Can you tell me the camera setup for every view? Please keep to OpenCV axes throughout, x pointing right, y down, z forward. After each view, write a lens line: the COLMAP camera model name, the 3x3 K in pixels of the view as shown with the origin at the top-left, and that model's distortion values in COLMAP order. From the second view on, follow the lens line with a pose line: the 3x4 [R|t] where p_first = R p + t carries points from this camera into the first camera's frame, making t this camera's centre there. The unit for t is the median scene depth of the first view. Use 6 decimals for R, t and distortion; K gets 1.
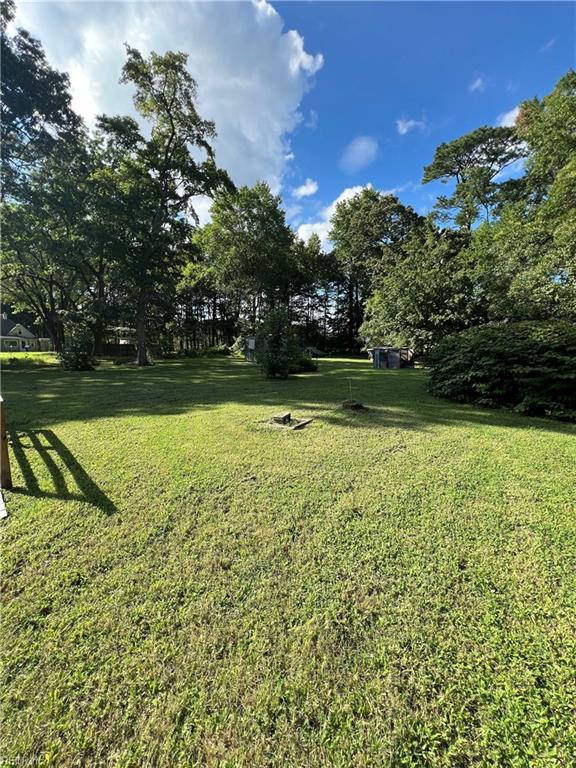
lens RADIAL K [[306.8, 0, 290.6], [0, 306.8, 382.8], [0, 0, 1]] dist [-0.009477, 0.001611]
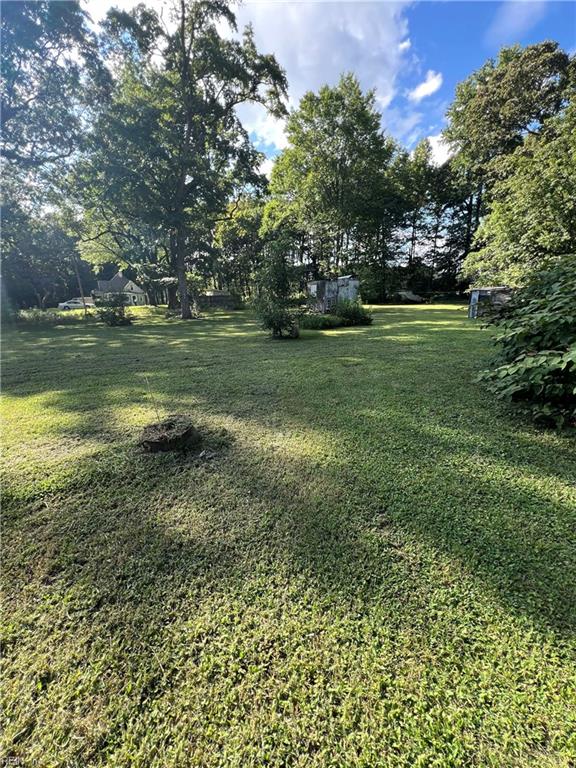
lens RADIAL K [[306.8, 0, 285.3], [0, 306.8, 382.6], [0, 0, 1]] dist [-0.009477, 0.001611]
pose [[0.940315, 0.059420, -0.335079, 0.059803], [-0.003731, 0.986379, 0.164444, -0.008612], [0.340286, -0.153379, 0.927729, 0.094703]]
